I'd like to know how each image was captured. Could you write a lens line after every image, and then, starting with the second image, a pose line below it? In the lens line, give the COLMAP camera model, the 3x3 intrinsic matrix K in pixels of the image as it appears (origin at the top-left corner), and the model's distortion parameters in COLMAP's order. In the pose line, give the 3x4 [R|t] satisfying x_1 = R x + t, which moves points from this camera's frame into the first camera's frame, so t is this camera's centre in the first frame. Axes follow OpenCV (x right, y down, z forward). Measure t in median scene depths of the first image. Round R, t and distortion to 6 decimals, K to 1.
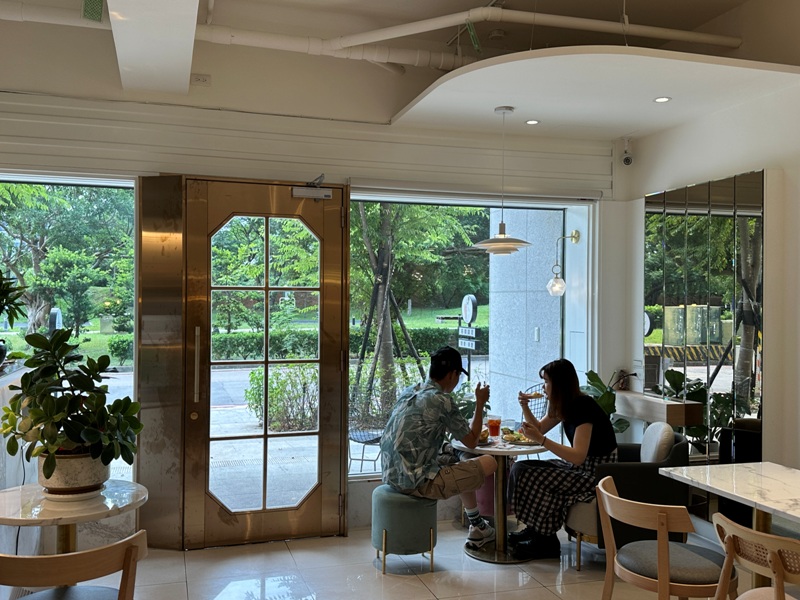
lens RADIAL K [[752.6, 0, 400.0], [0, 752.6, 300.0], [0, 0, 1]] dist [0.046434, -0.001980]
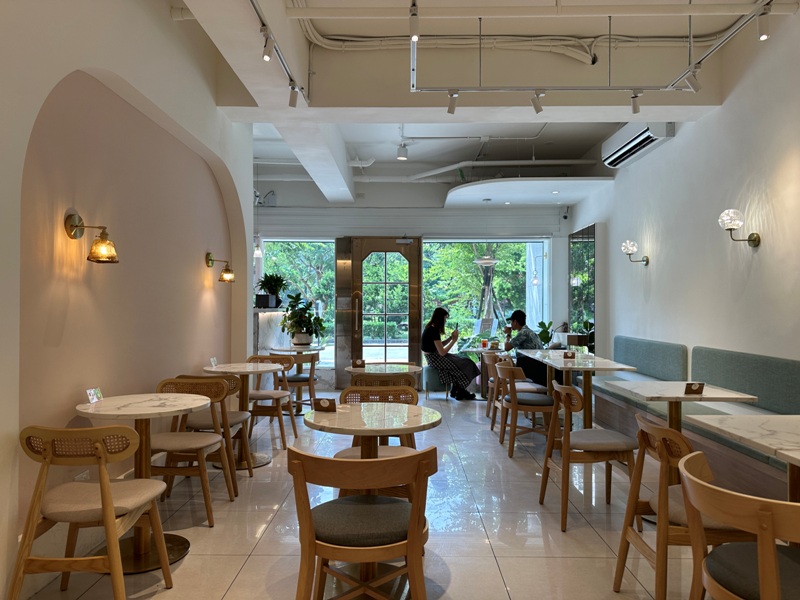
lens RADIAL K [[551.8, 0, 400.0], [0, 551.8, 300.0], [0, 0, 1]] dist [0.007564, -0.000393]
pose [[0.949411, -0.008788, -0.313913, 0.402960], [0.005123, 0.999909, -0.012499, 0.059752], [0.313994, 0.010258, 0.949369, -0.613548]]
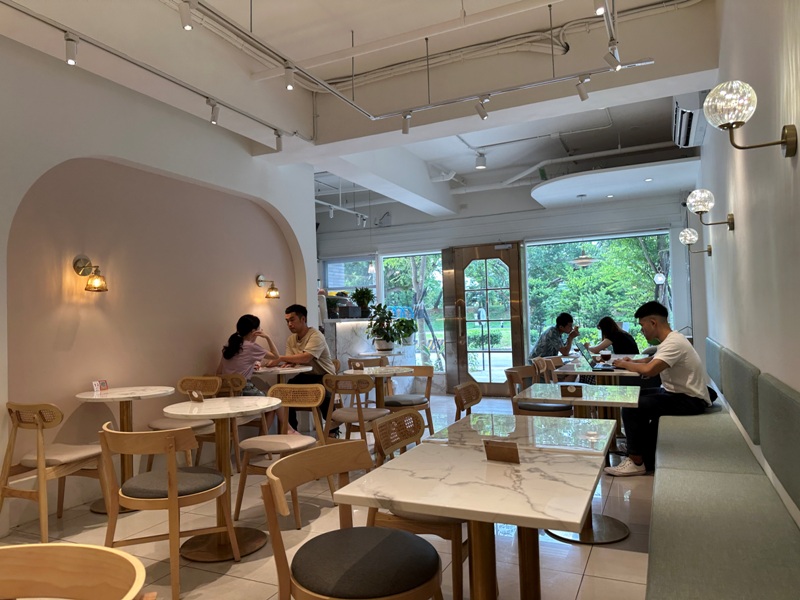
lens RADIAL K [[555.5, 0, 400.0], [0, 555.5, 300.0], [0, 0, 1]] dist [0.024530, -0.000409]
pose [[0.734937, -0.052598, -0.676092, 0.806864], [0.037887, 0.998615, -0.036505, 0.071765], [0.677076, 0.001214, 0.735912, -0.477601]]
